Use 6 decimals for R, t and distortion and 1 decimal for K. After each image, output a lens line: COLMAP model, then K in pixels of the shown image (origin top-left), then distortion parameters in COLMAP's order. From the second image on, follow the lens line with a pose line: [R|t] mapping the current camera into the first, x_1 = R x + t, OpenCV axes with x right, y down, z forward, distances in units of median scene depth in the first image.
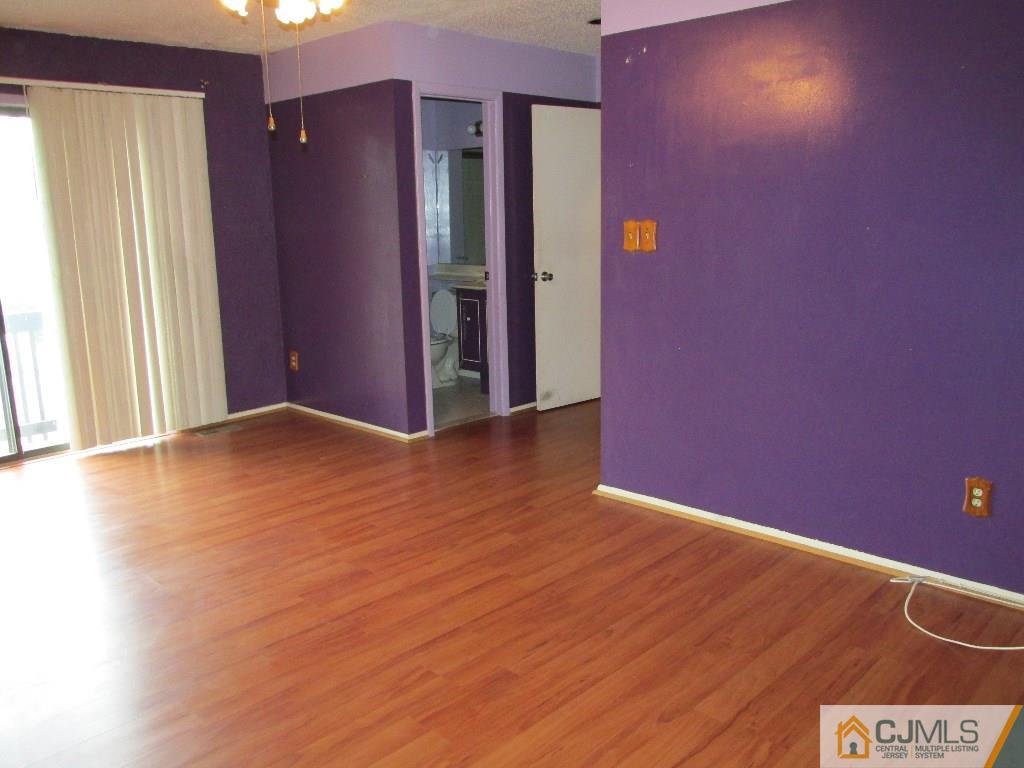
lens RADIAL K [[856.7, 0, 511.7], [0, 856.7, 377.8], [0, 0, 1]] dist [-0.016056, 0.005649]
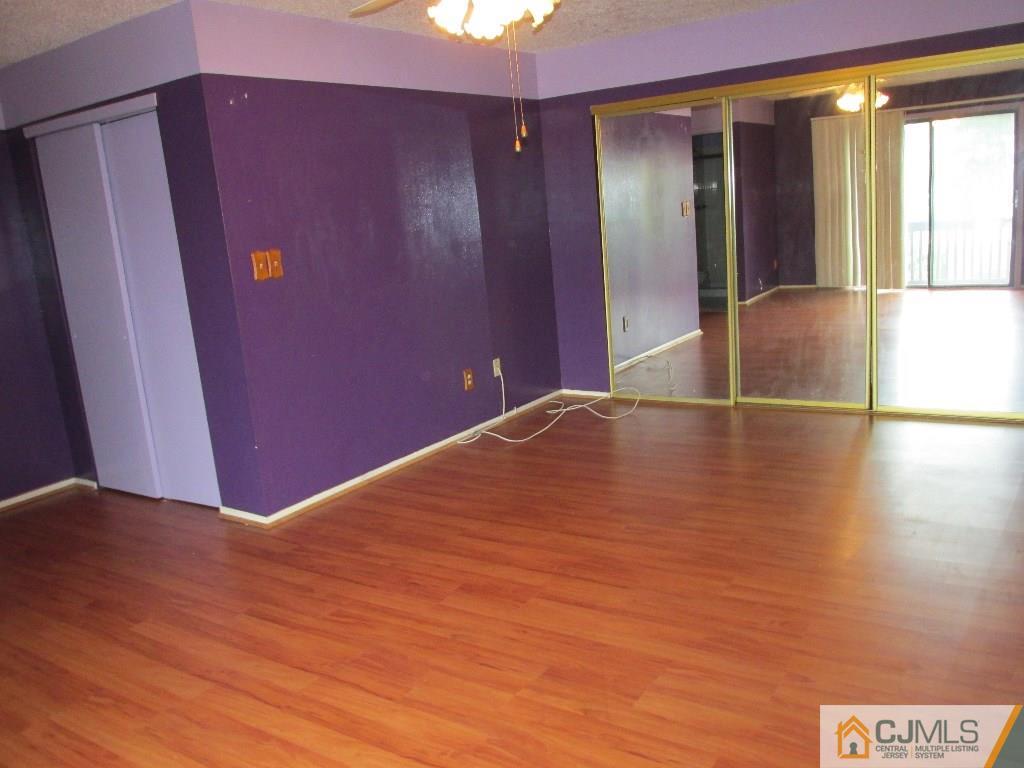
lens RADIAL K [[856.7, 0, 511.5], [0, 856.7, 387.6], [0, 0, 1]] dist [-0.016056, 0.005649]
pose [[-0.166286, -0.170060, 0.971303, -1.097975], [0.286608, 0.934156, 0.212623, -0.182334], [-0.943507, 0.313739, -0.106597, 0.978121]]
